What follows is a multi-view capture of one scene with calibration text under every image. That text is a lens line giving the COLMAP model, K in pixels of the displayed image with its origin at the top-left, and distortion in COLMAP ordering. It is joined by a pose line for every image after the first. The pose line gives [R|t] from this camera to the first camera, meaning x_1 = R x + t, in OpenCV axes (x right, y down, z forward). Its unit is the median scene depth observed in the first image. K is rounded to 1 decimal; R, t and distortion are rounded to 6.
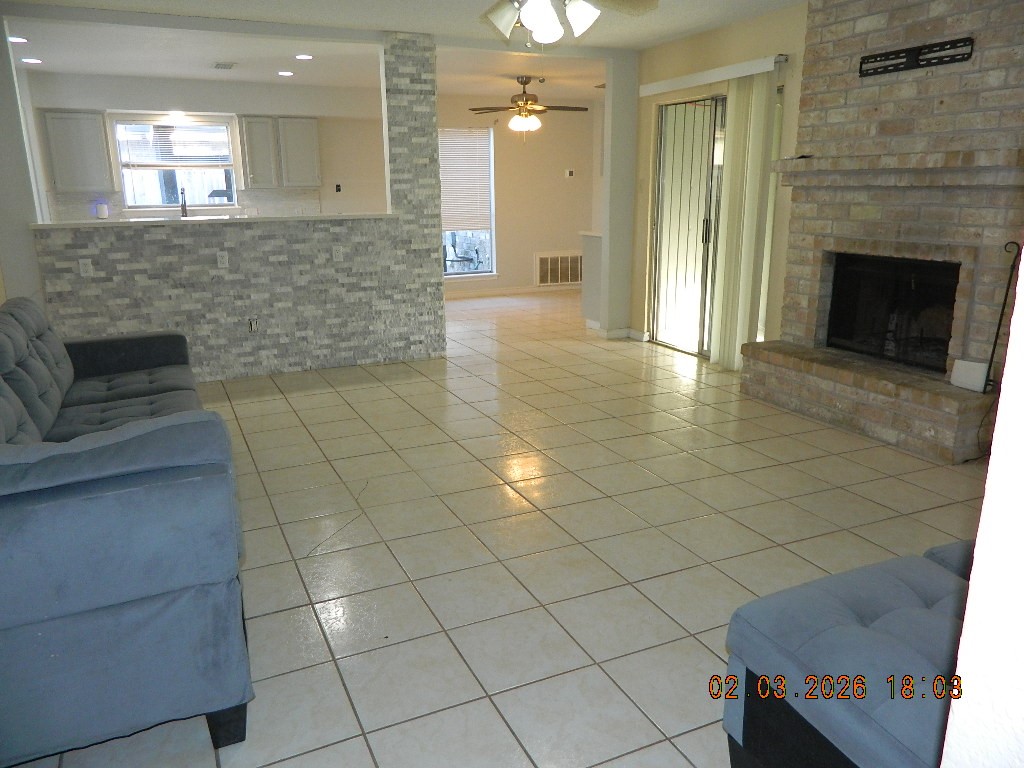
lens RADIAL K [[767.3, 0, 508.8], [0, 767.3, 383.5], [0, 0, 1]] dist [0.015393, -0.004249]
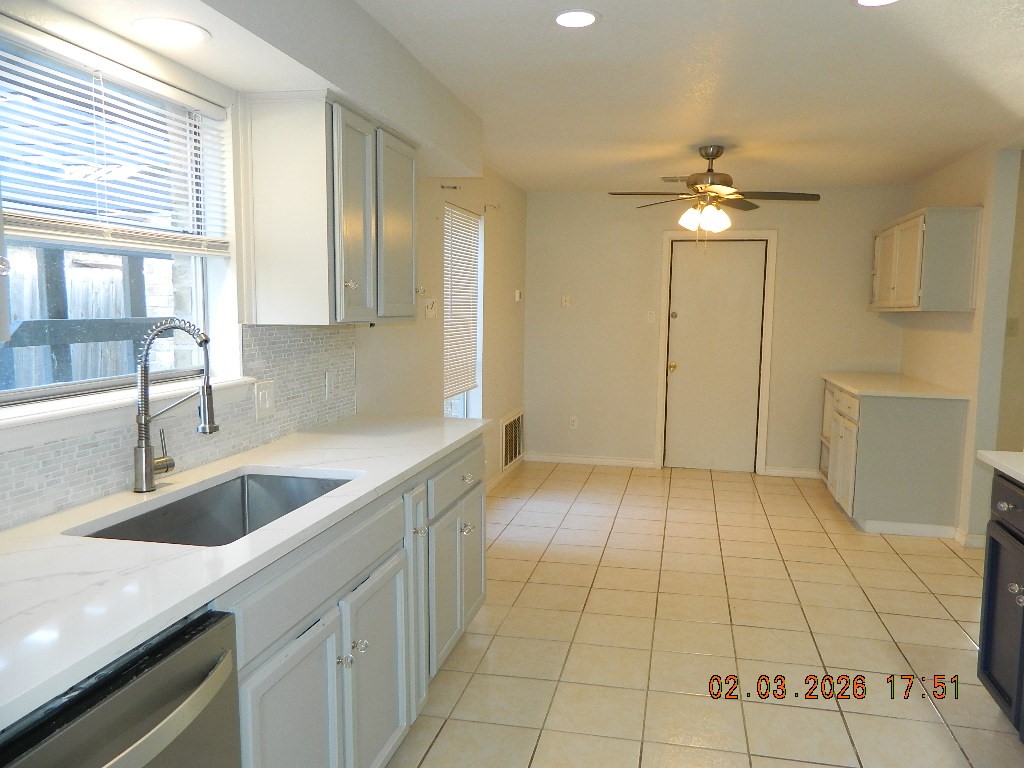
lens RADIAL K [[767.3, 0, 514.0], [0, 767.3, 385.9], [0, 0, 1]] dist [0.015393, -0.004249]
pose [[0.602012, -0.062708, 0.796021, -1.052619], [0.173978, 0.983261, -0.054117, -0.377698], [-0.779303, 0.171069, 0.602845, 1.443668]]
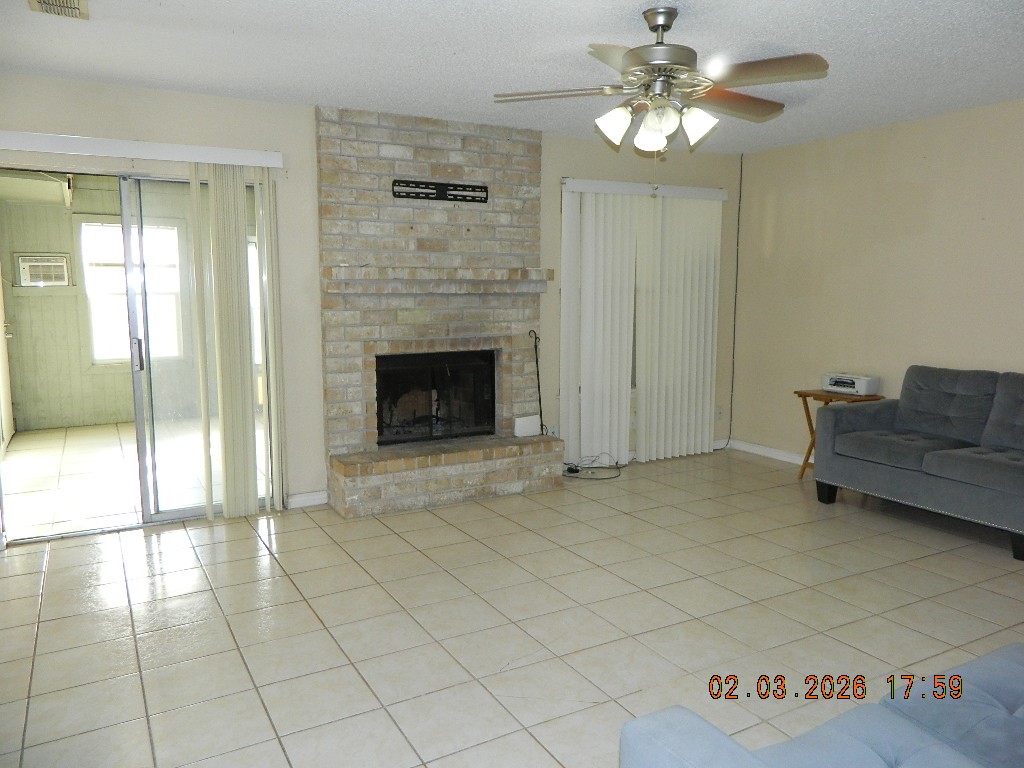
lens RADIAL K [[767.3, 0, 511.5], [0, 767.3, 385.3], [0, 0, 1]] dist [0.015393, -0.004249]
pose [[-0.083322, -0.119751, 0.989301, -0.688606], [0.250981, 0.958230, 0.137128, -0.253049], [-0.964399, 0.259722, -0.049786, 0.981742]]
